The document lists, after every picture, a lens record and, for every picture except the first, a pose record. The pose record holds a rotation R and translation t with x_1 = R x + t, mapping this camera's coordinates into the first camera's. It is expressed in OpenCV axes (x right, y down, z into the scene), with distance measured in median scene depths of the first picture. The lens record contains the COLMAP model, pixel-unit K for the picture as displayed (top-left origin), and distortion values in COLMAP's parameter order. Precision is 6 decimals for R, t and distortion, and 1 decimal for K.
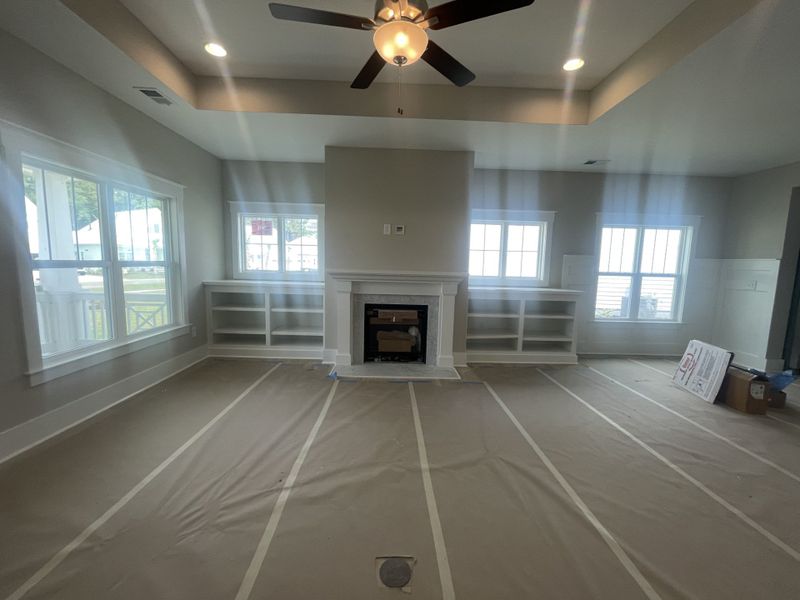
lens RADIAL K [[326.1, 0, 400.0], [0, 326.1, 300.0], [0, 0, 1]] dist [-0.001864, 0.000091]
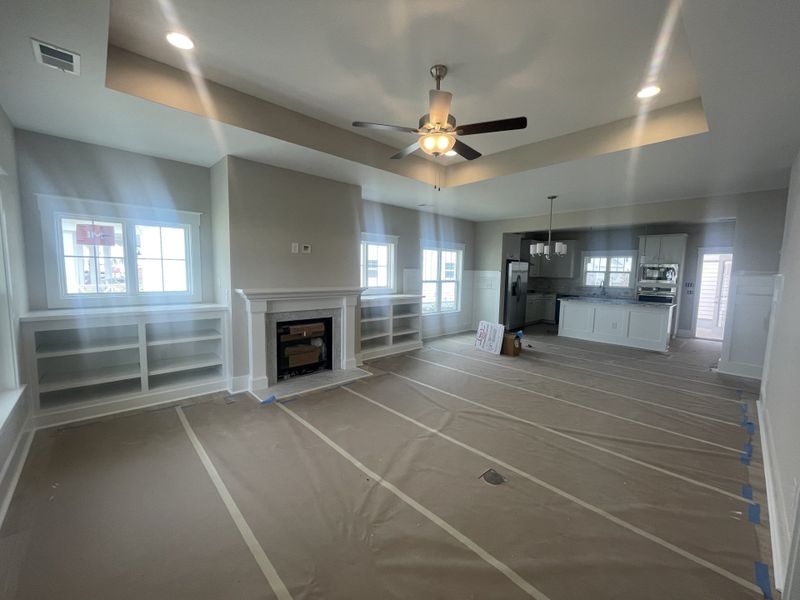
lens RADIAL K [[326.1, 0, 400.0], [0, 326.1, 300.0], [0, 0, 1]] dist [-0.001864, 0.000091]
pose [[0.744965, -0.071742, 0.663235, -0.467280], [0.075686, 0.996871, 0.022818, -0.048694], [-0.662796, 0.033199, 0.748063, 0.012947]]
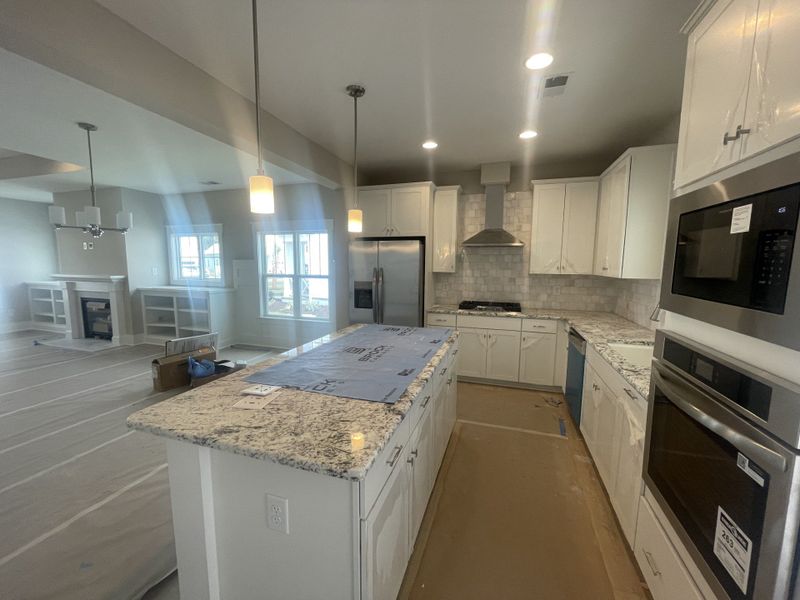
lens RADIAL K [[339.1, 0, 400.6], [0, 339.1, 300.3], [0, 0, 1]] dist [-0.000223, -0.000052]
pose [[0.937868, 0.018182, -0.346516, 1.720867], [-0.022419, 0.999715, -0.008221, 0.005102], [0.346268, 0.015479, 0.938008, 0.071841]]
